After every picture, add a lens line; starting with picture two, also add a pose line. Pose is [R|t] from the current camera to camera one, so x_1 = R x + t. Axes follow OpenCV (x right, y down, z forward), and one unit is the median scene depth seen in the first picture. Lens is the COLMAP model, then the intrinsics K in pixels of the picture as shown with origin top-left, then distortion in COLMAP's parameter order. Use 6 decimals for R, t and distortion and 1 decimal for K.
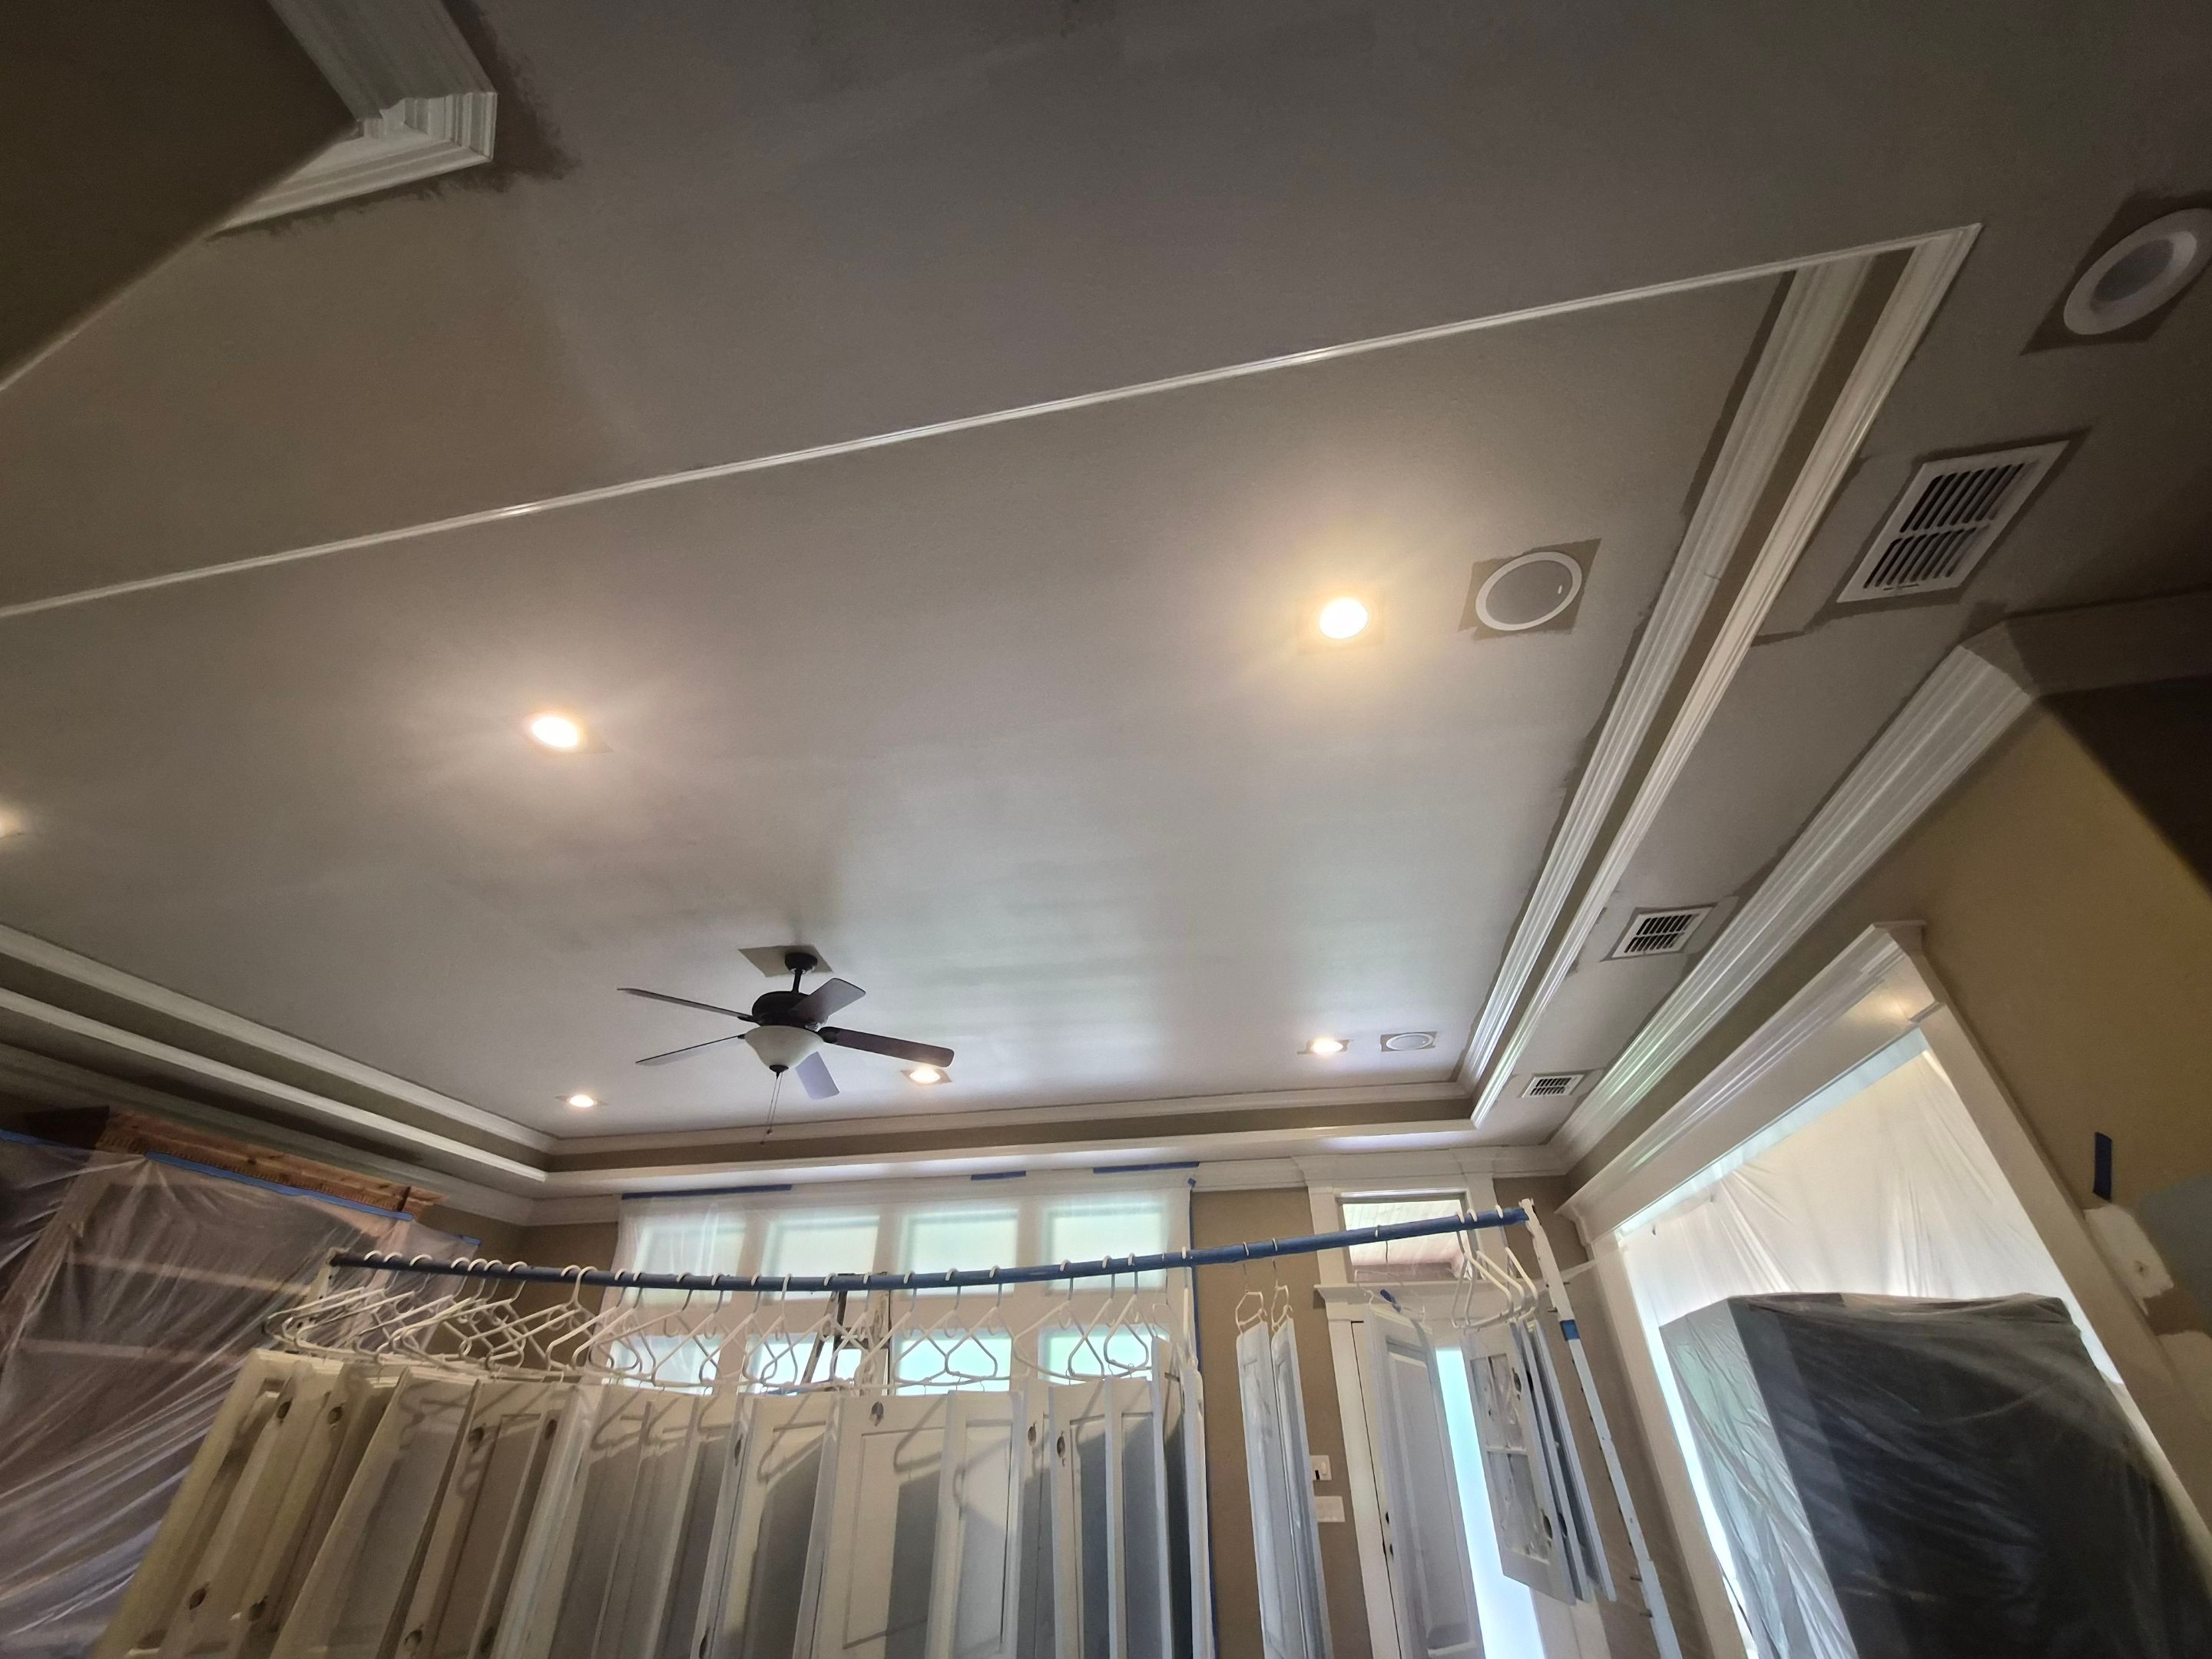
lens RADIAL K [[873.8, 0, 1114.8], [0, 873.8, 832.9], [0, 0, 1]] dist [-0.003816, 0.000228]
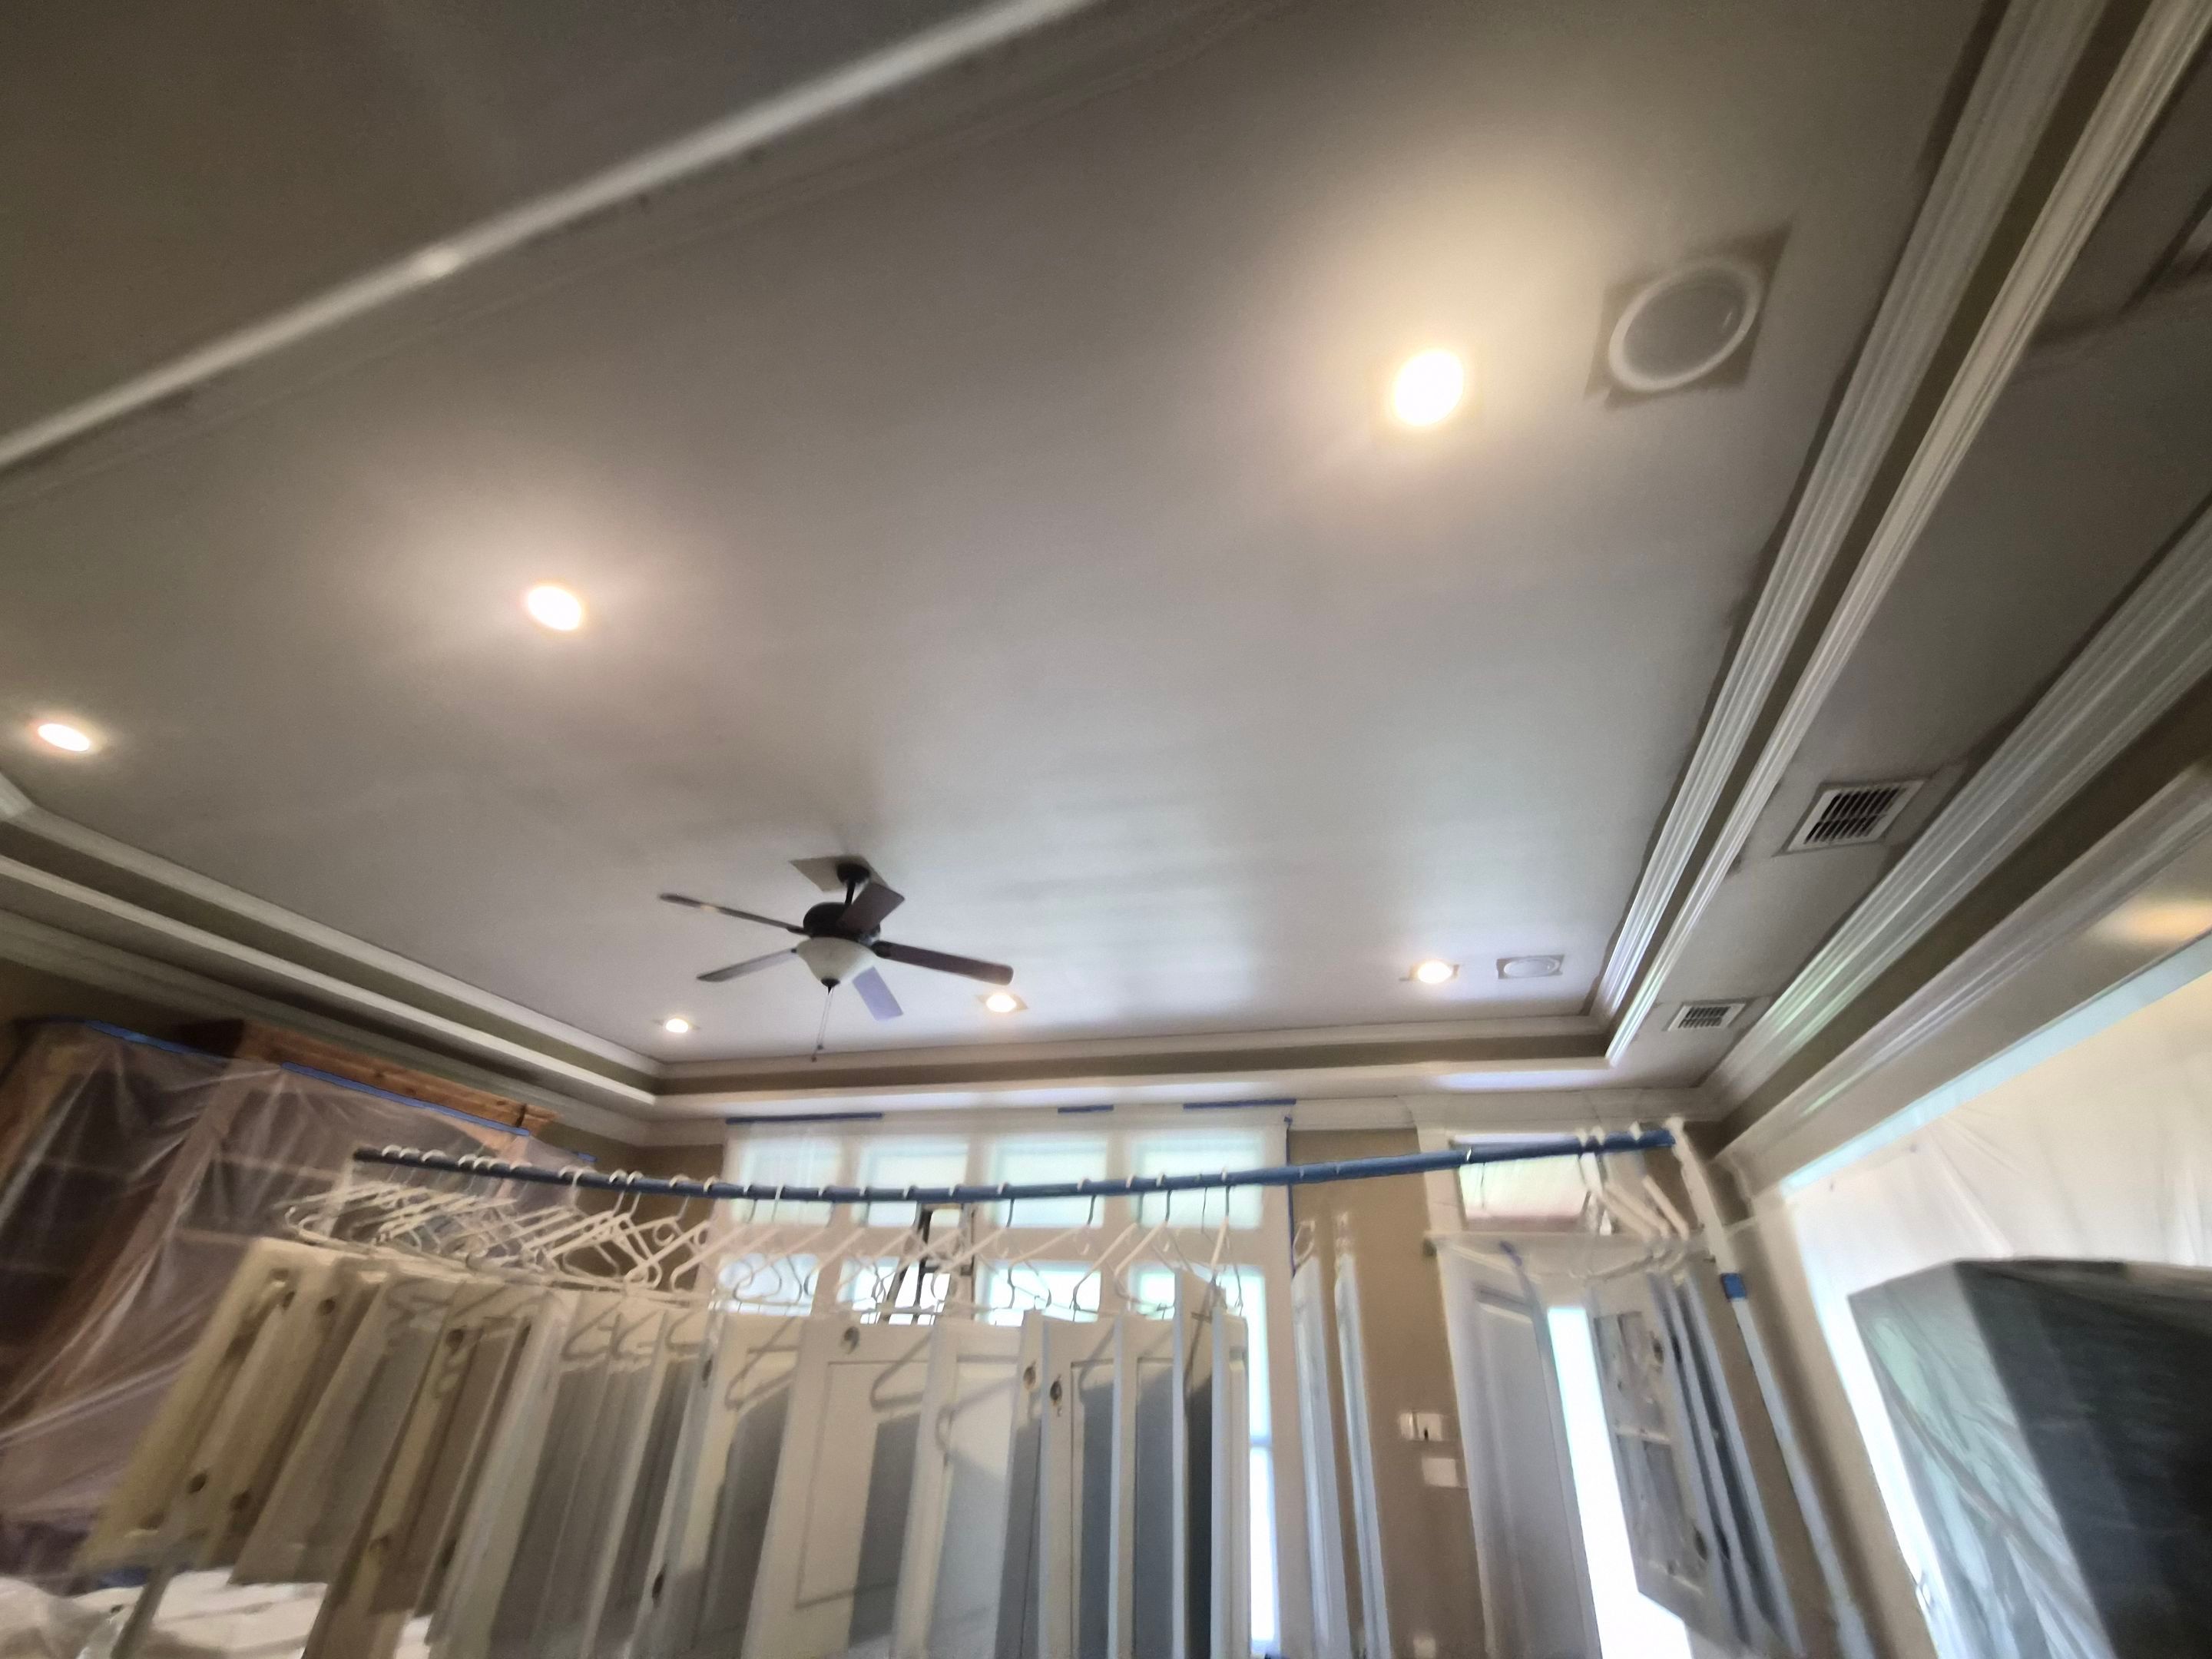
lens RADIAL K [[873.8, 0, 1114.8], [0, 873.8, 832.9], [0, 0, 1]] dist [-0.003816, 0.000228]
pose [[0.991357, -0.016143, -0.130193, 0.055791], [0.022857, 0.998475, 0.050245, 0.074591], [0.129183, -0.052787, 0.990215, 0.119849]]
